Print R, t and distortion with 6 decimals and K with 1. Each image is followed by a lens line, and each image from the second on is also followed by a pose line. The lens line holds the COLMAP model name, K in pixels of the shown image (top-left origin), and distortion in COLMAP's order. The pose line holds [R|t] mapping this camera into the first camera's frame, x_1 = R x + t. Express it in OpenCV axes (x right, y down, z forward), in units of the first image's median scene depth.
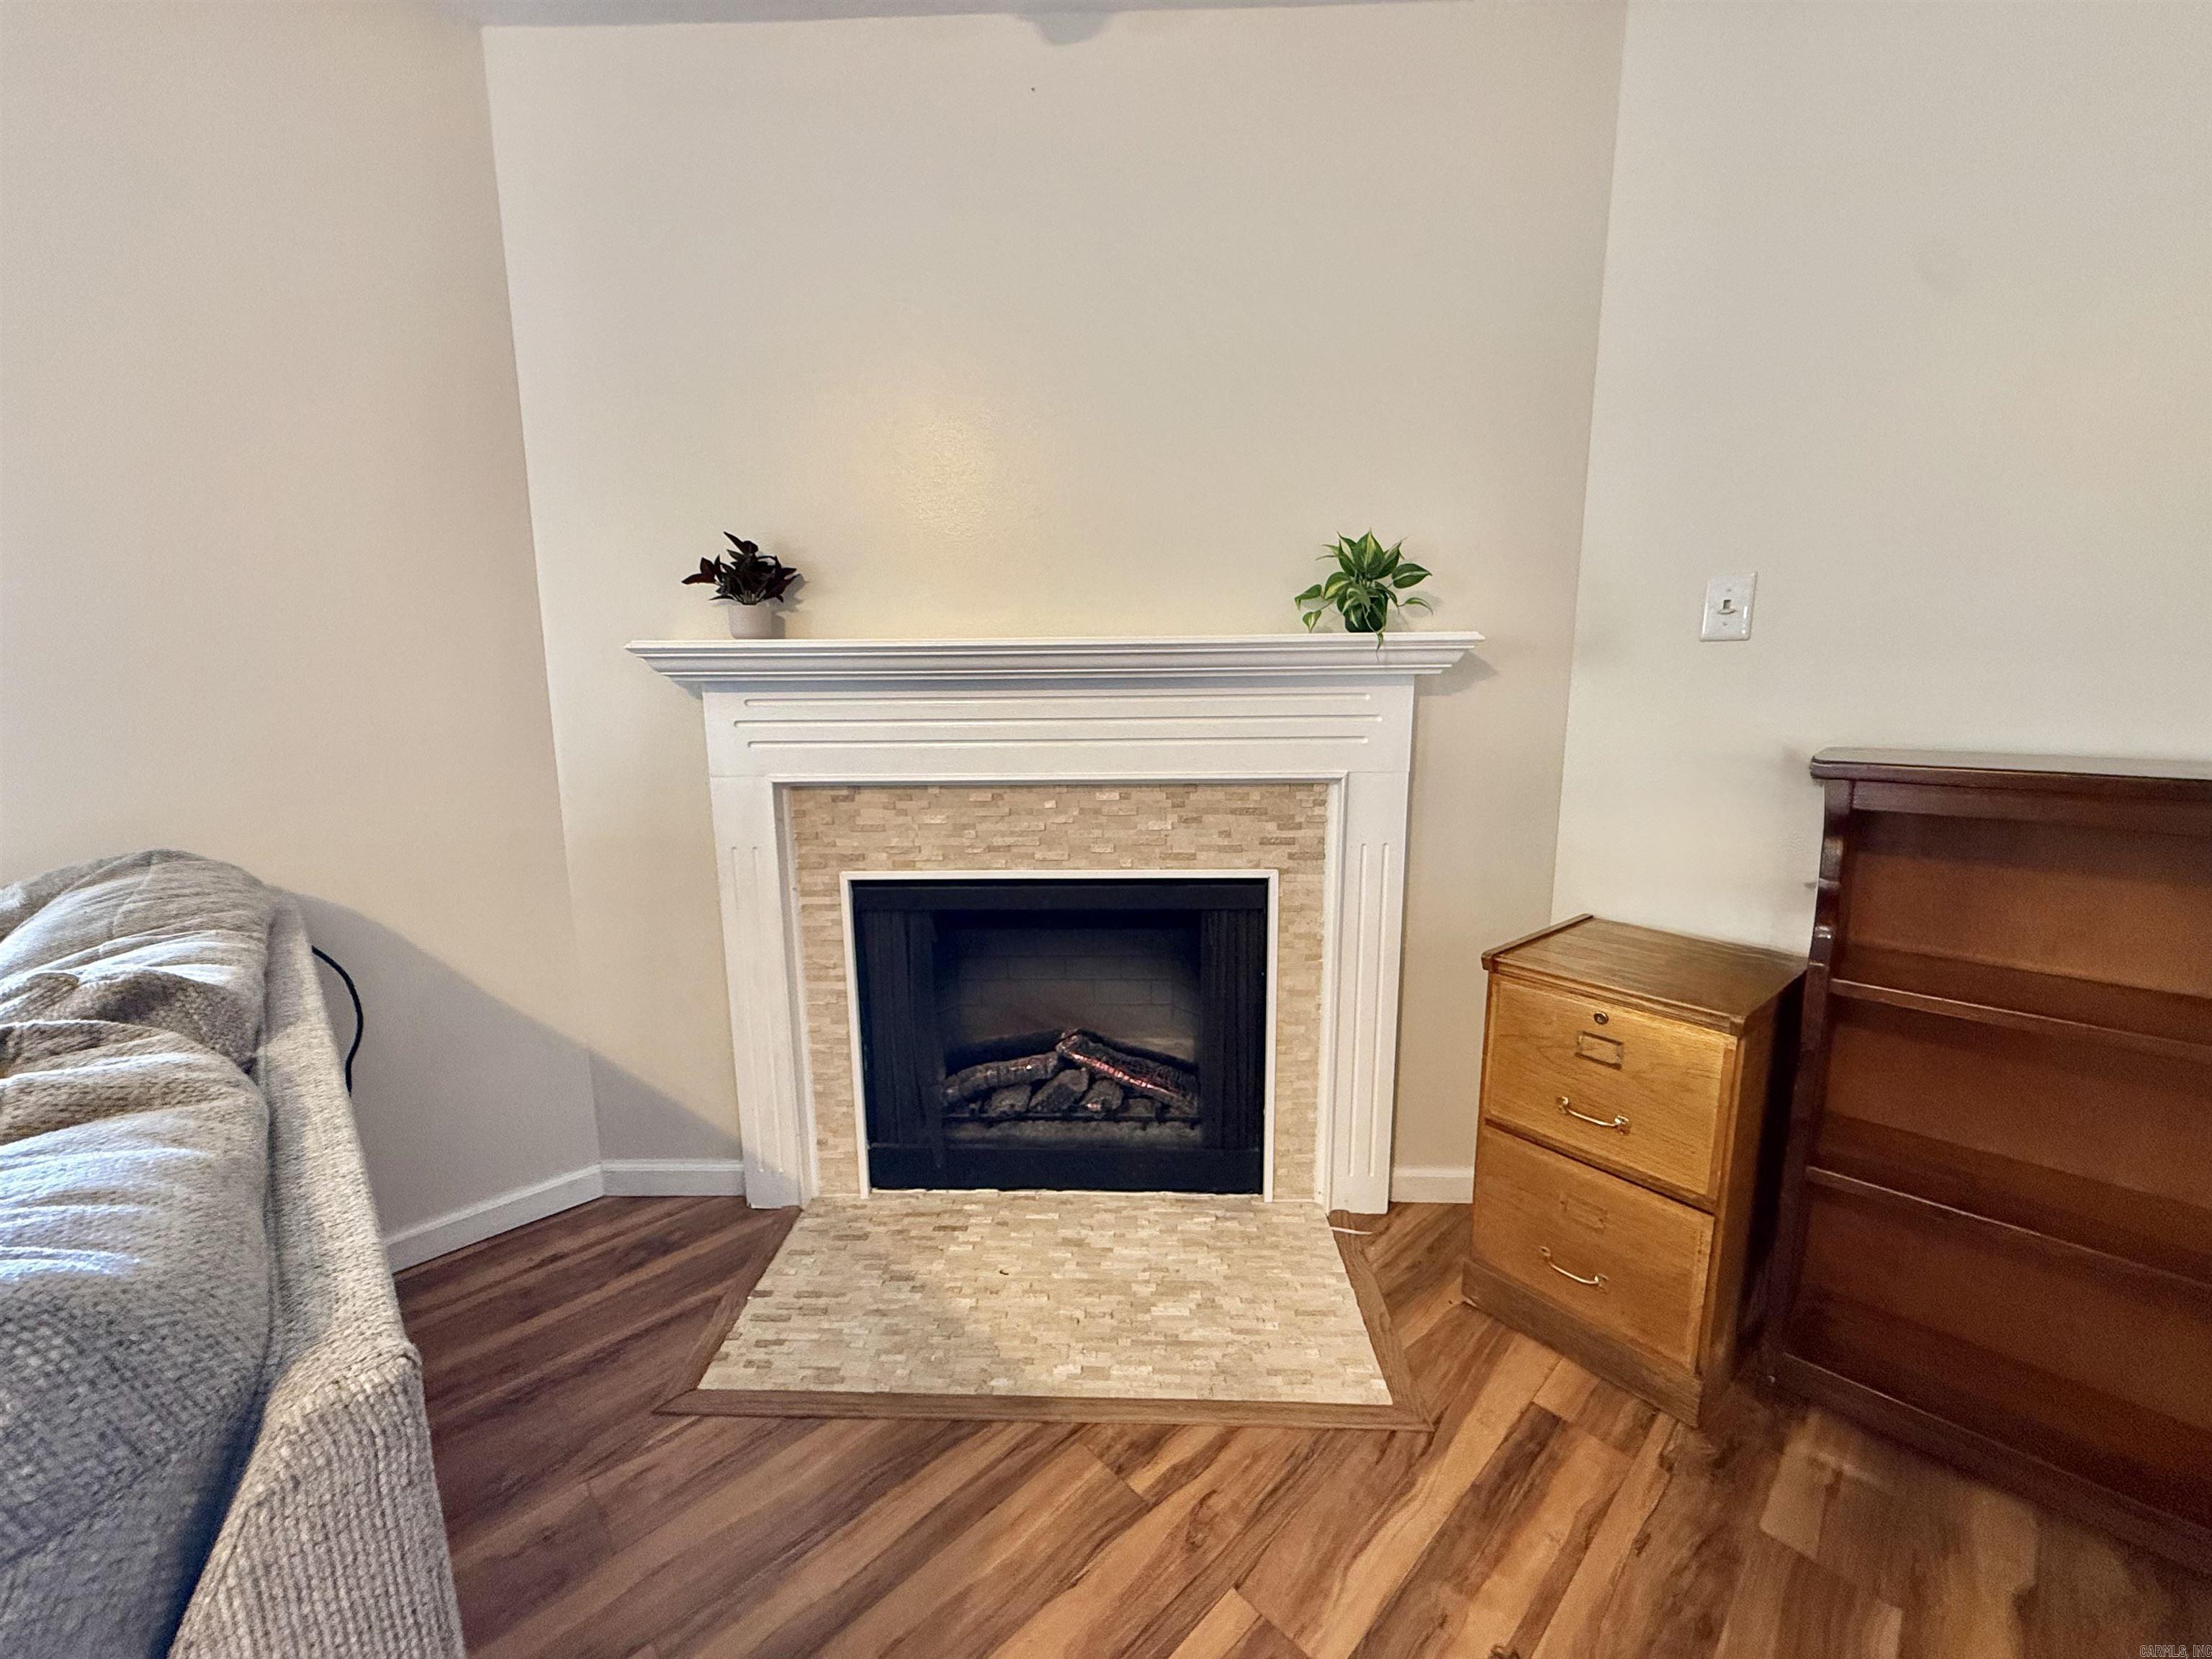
lens RADIAL K [[884.3, 0, 1098.8], [0, 884.3, 826.9], [0, 0, 1]] dist [0.000094, 0.000439]
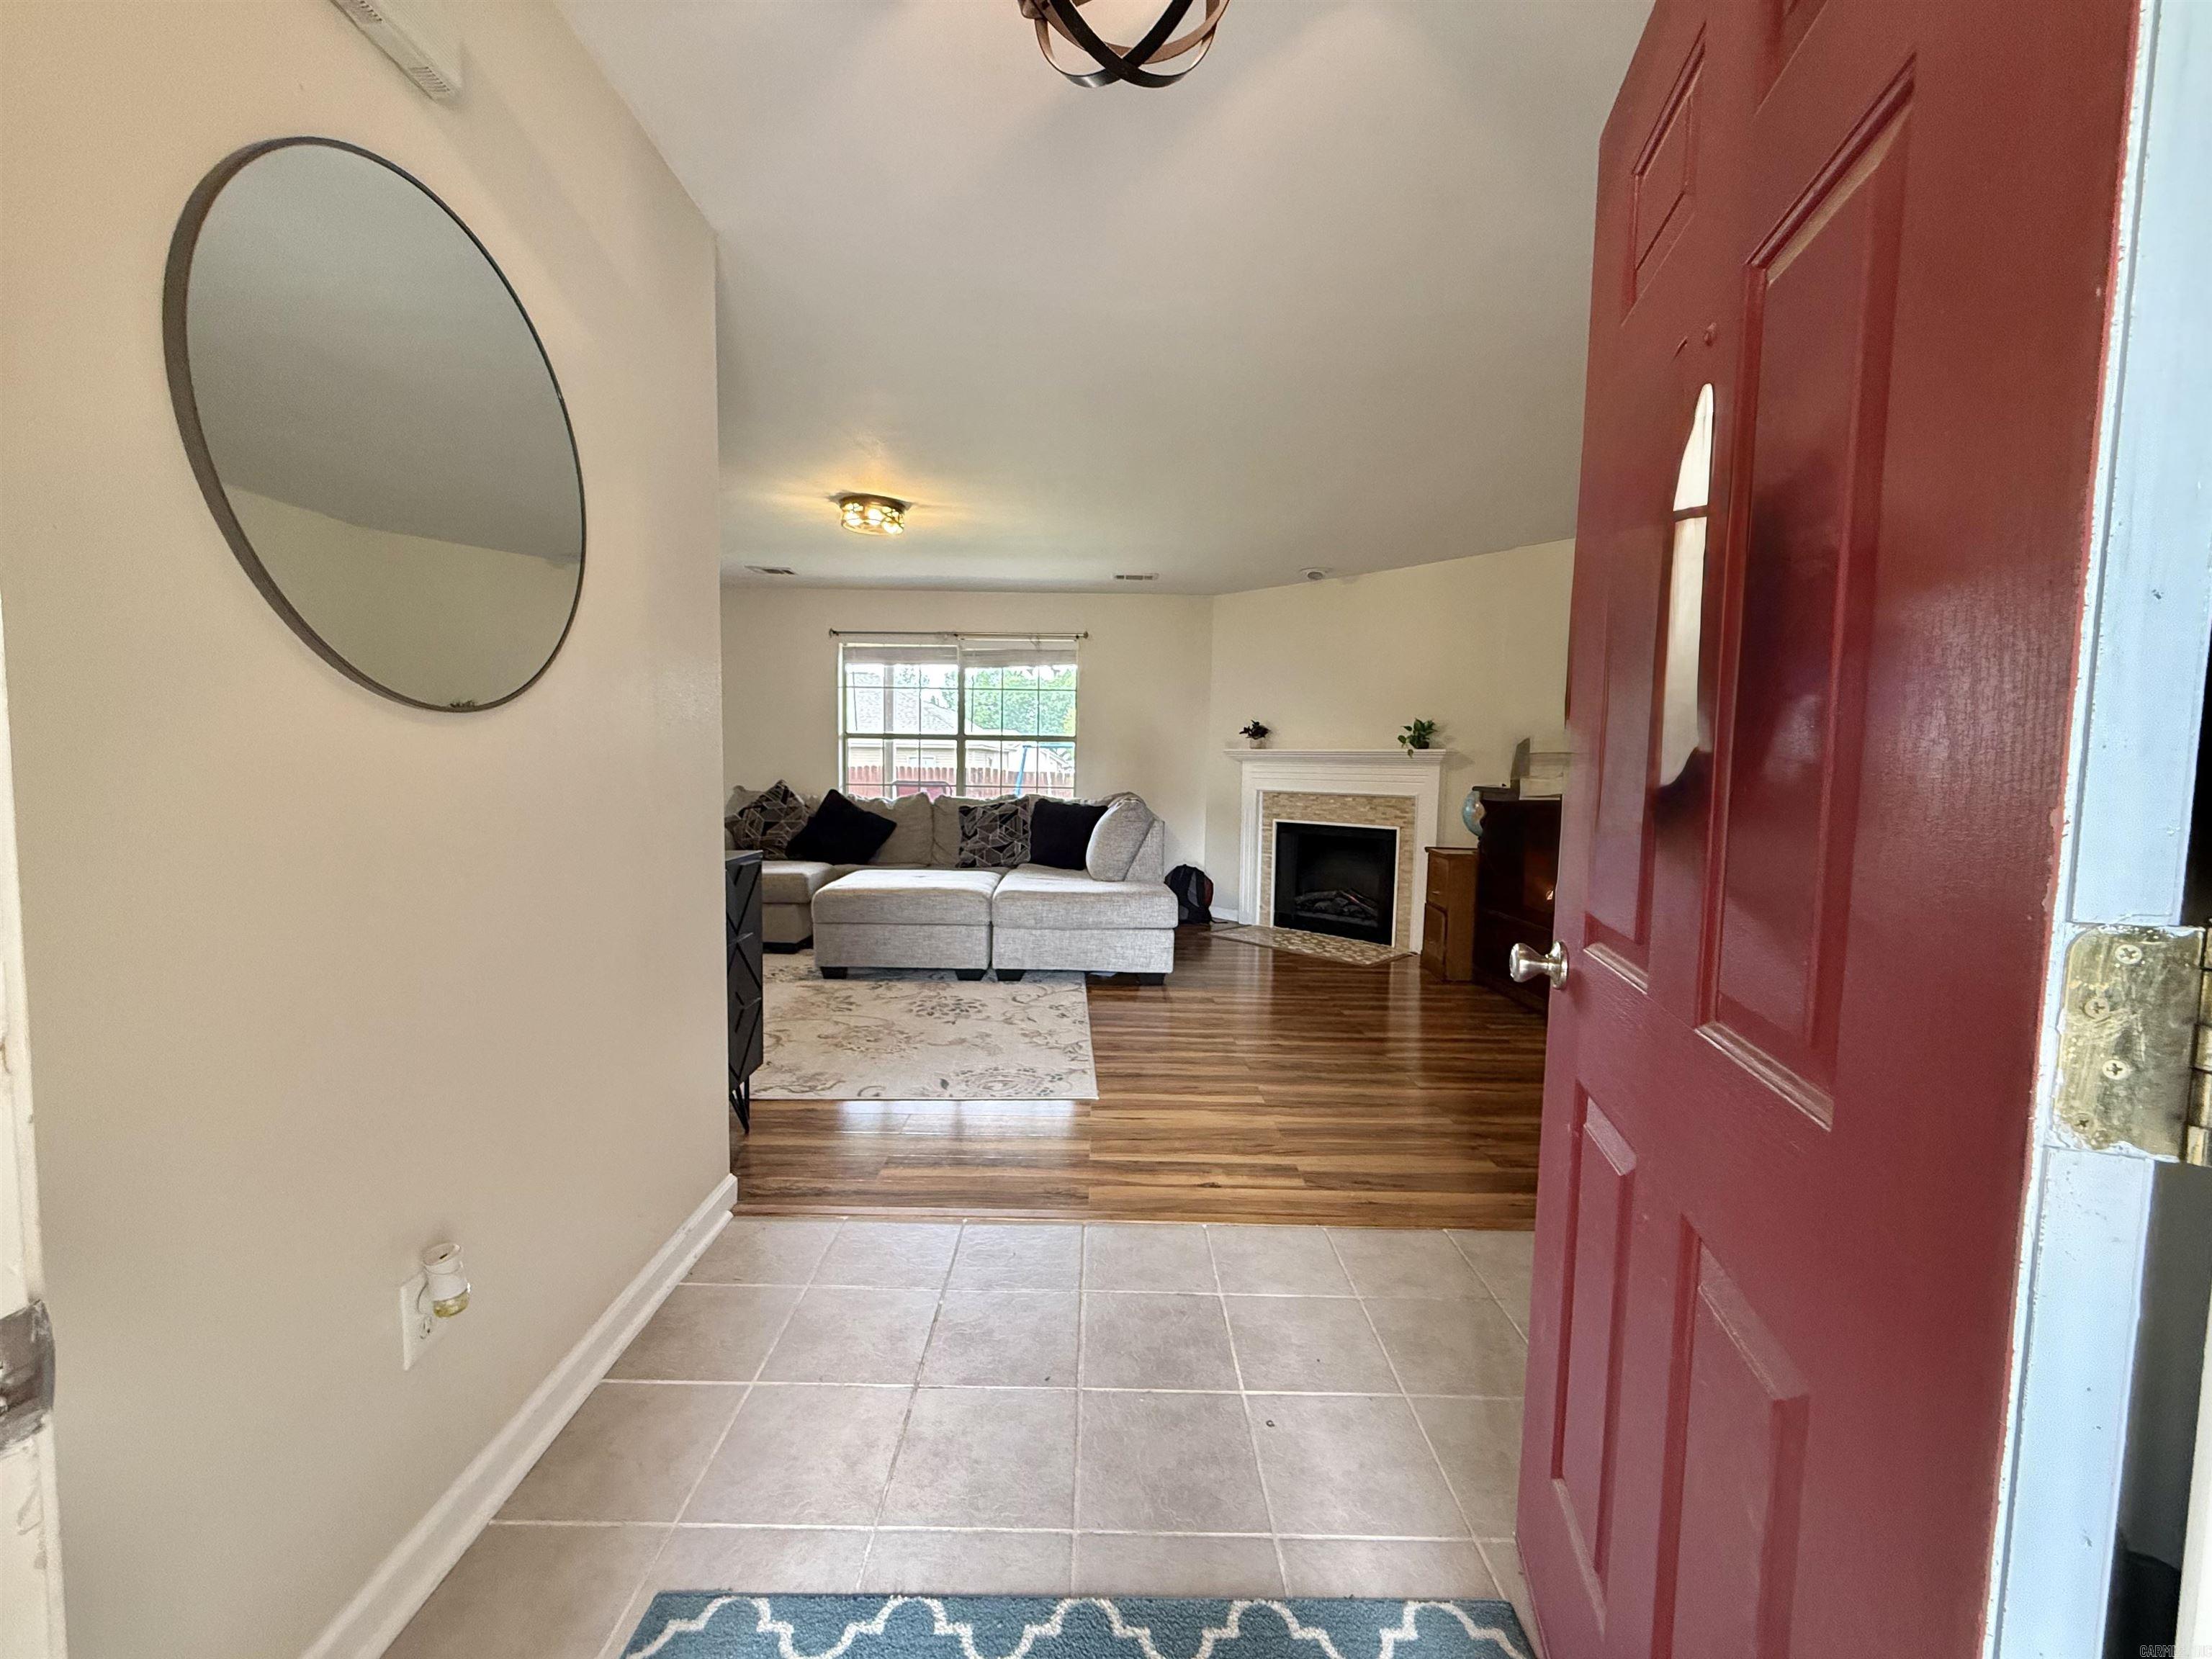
lens RADIAL K [[884.3, 0, 1098.8], [0, 884.3, 826.9], [0, 0, 1]] dist [0.000094, 0.000439]
pose [[0.721543, 0.070328, -0.688788, 1.520419], [-0.142149, 0.988683, -0.047960, 0.334165], [0.677620, 0.132515, 0.723374, -1.827266]]
